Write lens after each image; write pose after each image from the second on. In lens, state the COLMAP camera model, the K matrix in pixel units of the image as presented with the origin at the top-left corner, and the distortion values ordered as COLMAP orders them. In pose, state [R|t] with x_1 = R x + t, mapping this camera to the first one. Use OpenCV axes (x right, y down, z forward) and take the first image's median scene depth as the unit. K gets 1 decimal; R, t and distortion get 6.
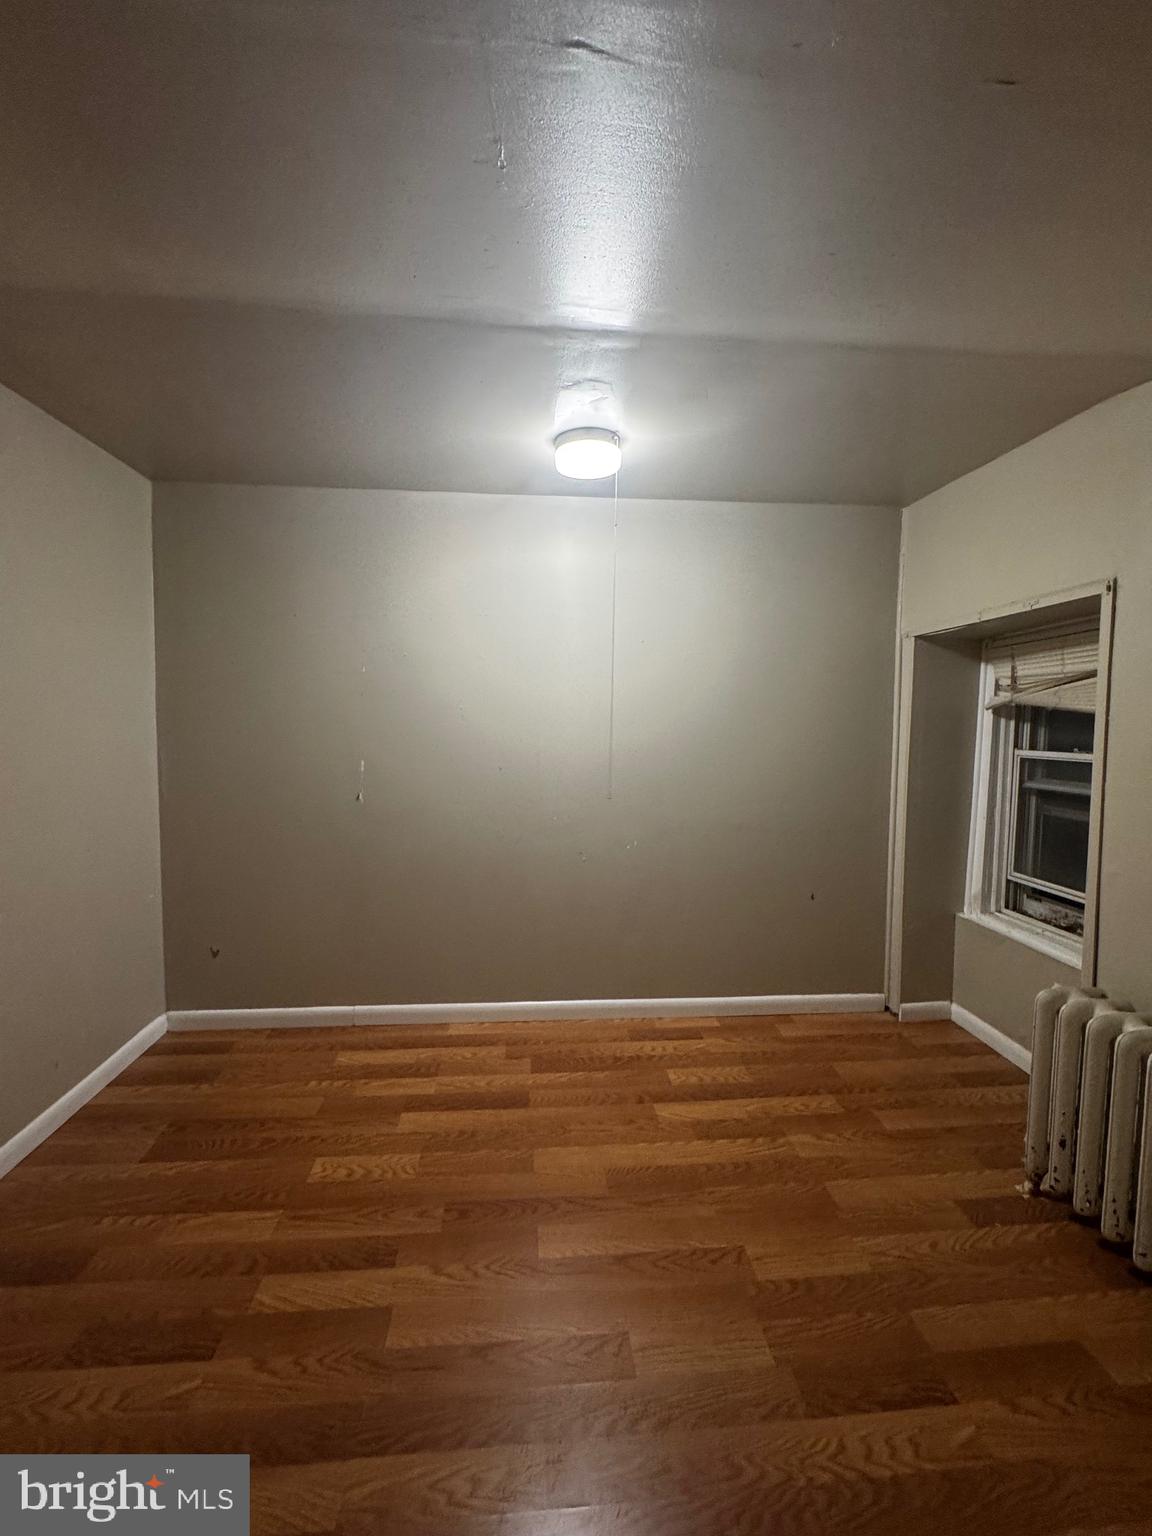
lens RADIAL K [[618.1, 0, 586.3], [0, 618.1, 765.6], [0, 0, 1]] dist [0.000371, 0.000996]
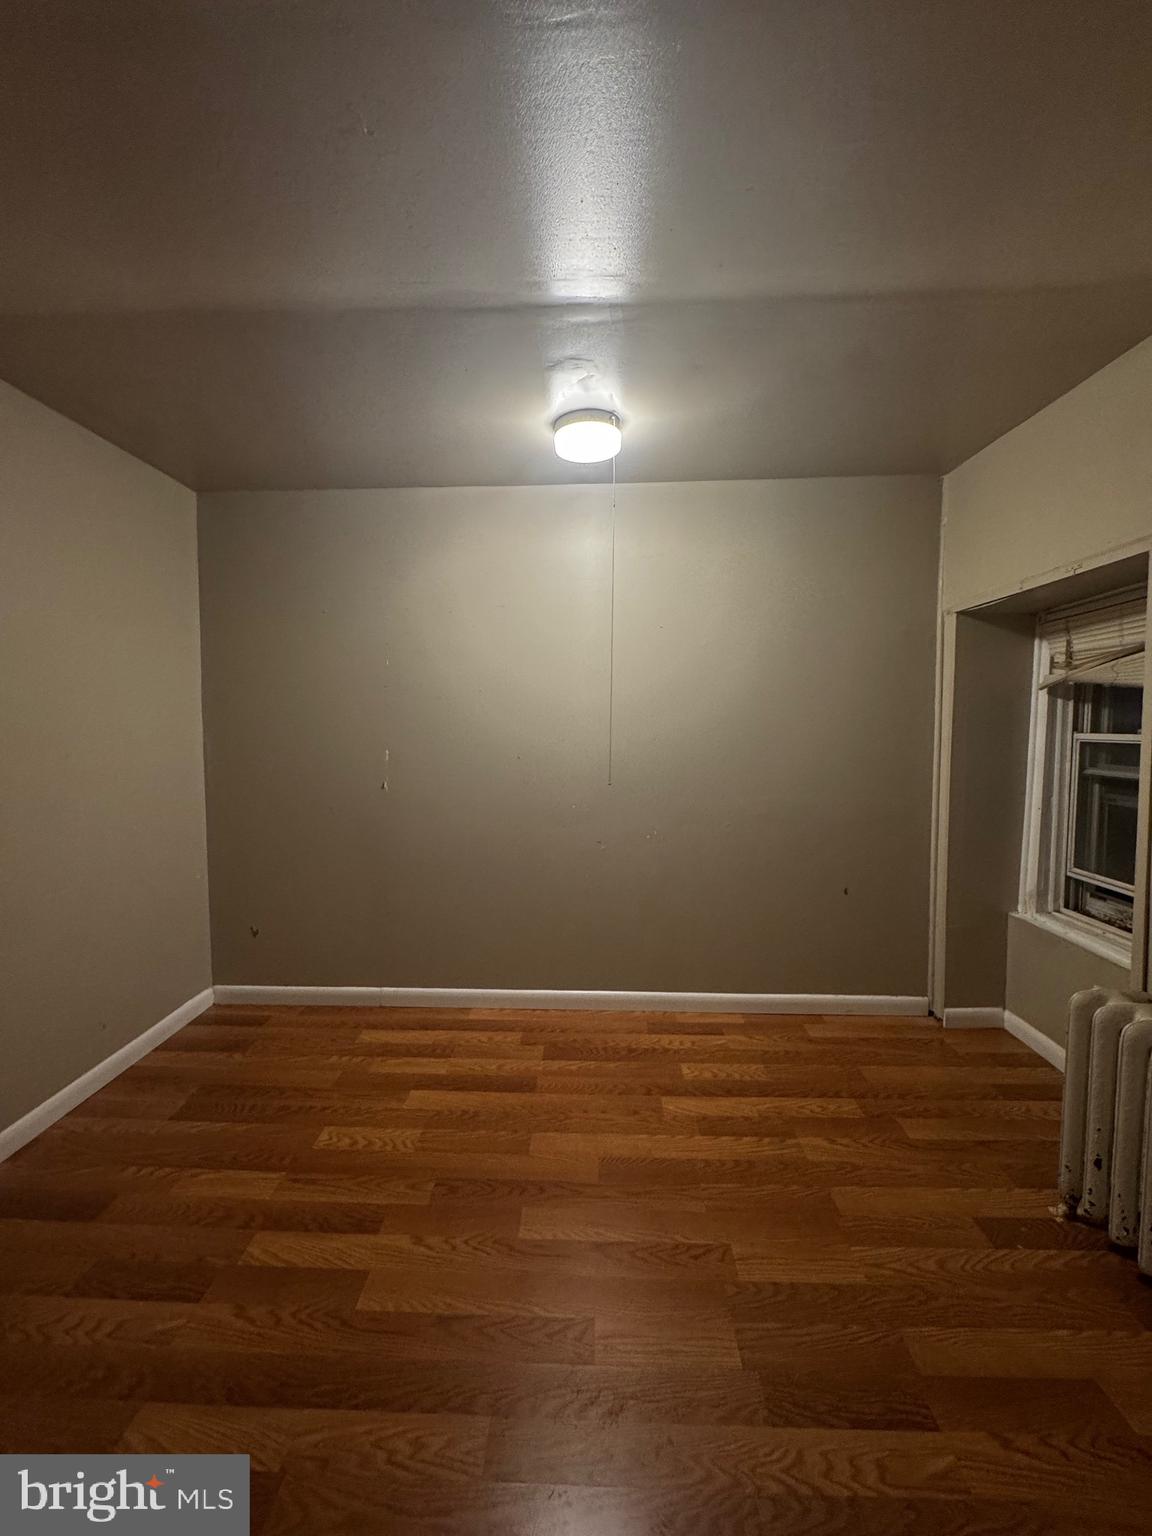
lens RADIAL K [[618.1, 0, 573.0], [0, 618.1, 764.2], [0, 0, 1]] dist [0.000371, 0.000996]
pose [[0.992632, -0.005061, -0.121059, 0.102824], [0.005129, 0.999987, 0.000247, 0.022485], [0.121056, -0.000866, 0.992645, 0.013688]]
